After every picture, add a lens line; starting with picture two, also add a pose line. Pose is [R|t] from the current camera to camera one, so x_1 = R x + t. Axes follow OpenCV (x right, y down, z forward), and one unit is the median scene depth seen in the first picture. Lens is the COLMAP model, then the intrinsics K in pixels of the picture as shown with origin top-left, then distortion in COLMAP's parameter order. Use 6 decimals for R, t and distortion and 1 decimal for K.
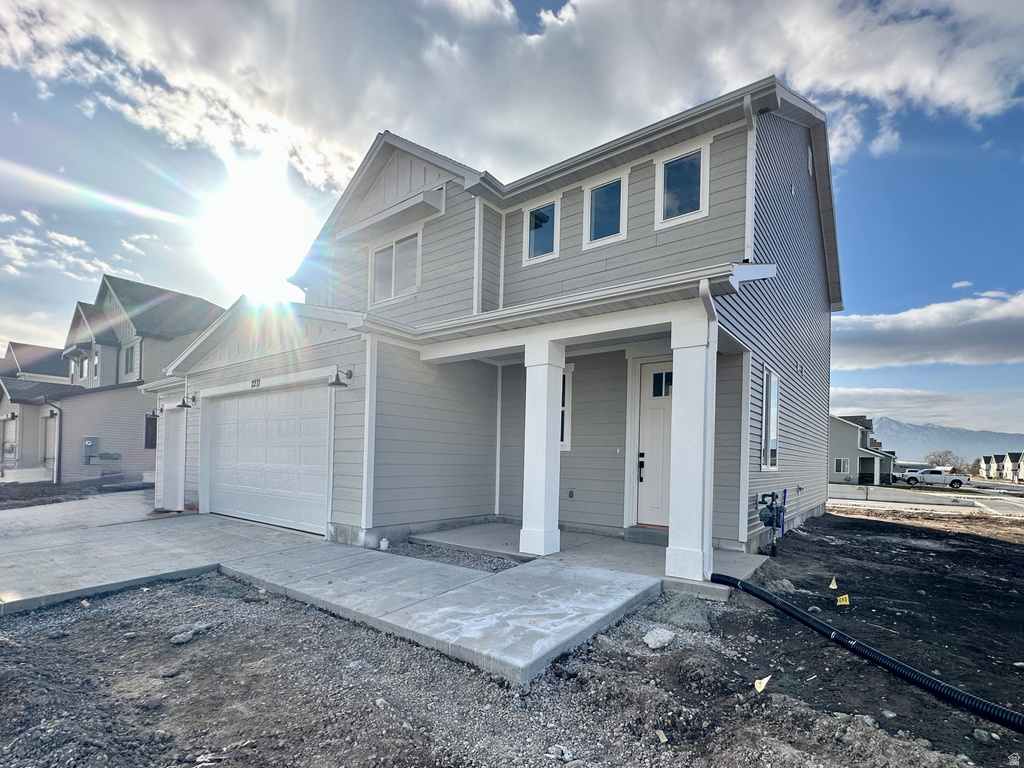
lens RADIAL K [[489.5, 0, 515.8], [0, 489.5, 456.8], [0, 0, 1]] dist [0.001161, -0.000116]
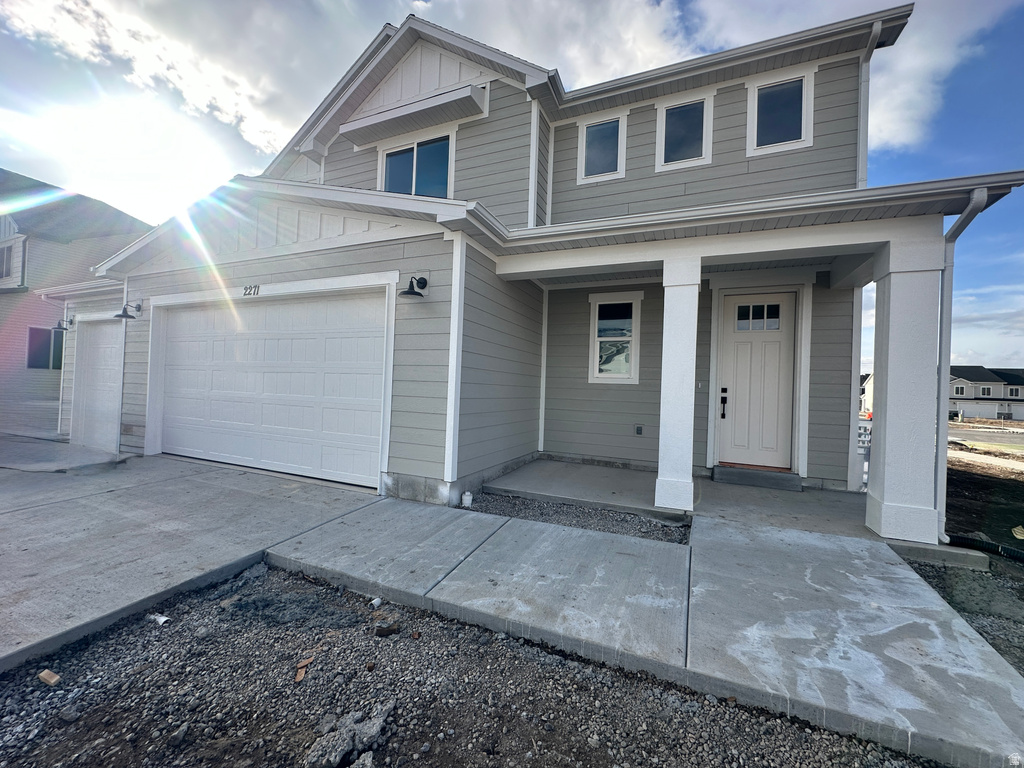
lens RADIAL K [[416.5, 0, 508.0], [0, 416.5, 382.6], [0, 0, 1]] dist [0.000249, 0.000049]
pose [[0.971675, 0.016548, 0.235742, -0.357930], [-0.016285, 0.999863, -0.003060, -0.009946], [-0.235760, -0.000866, 0.971811, 0.319010]]
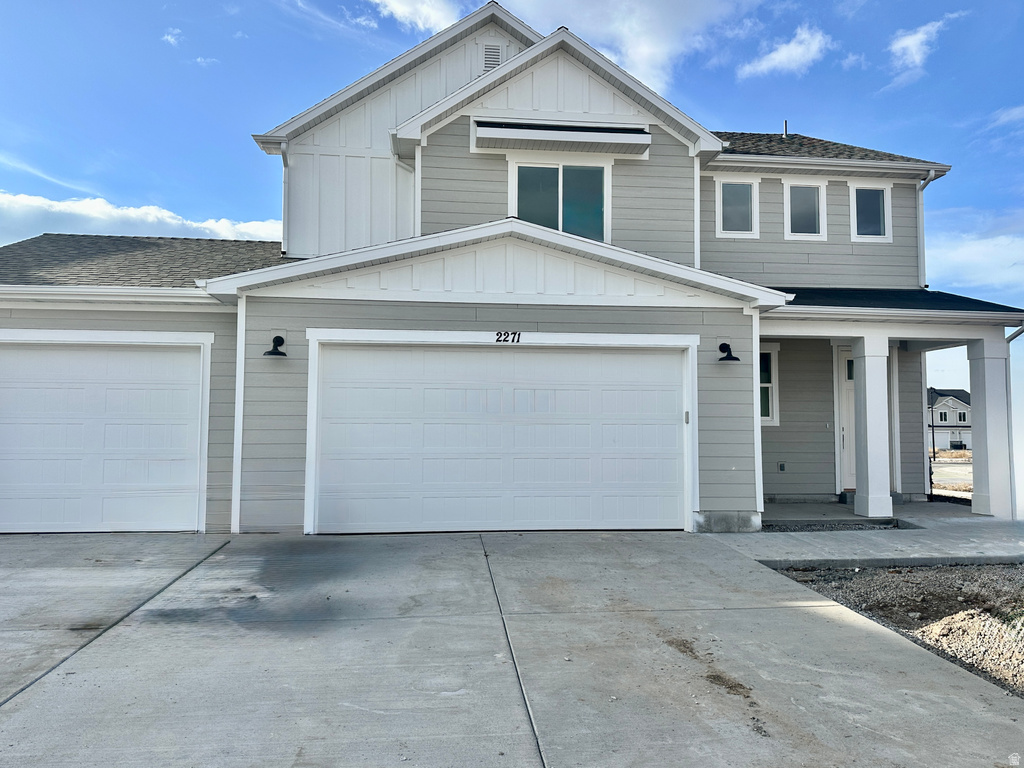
lens RADIAL K [[752.3, 0, 512.0], [0, 752.3, 384.0], [0, 0, 1]] dist [0.103117, -0.155974]
pose [[0.721710, 0.023770, 0.691787, -1.611982], [0.006716, 0.999123, -0.041337, -0.043026], [-0.692163, 0.034480, 0.720917, 0.241810]]
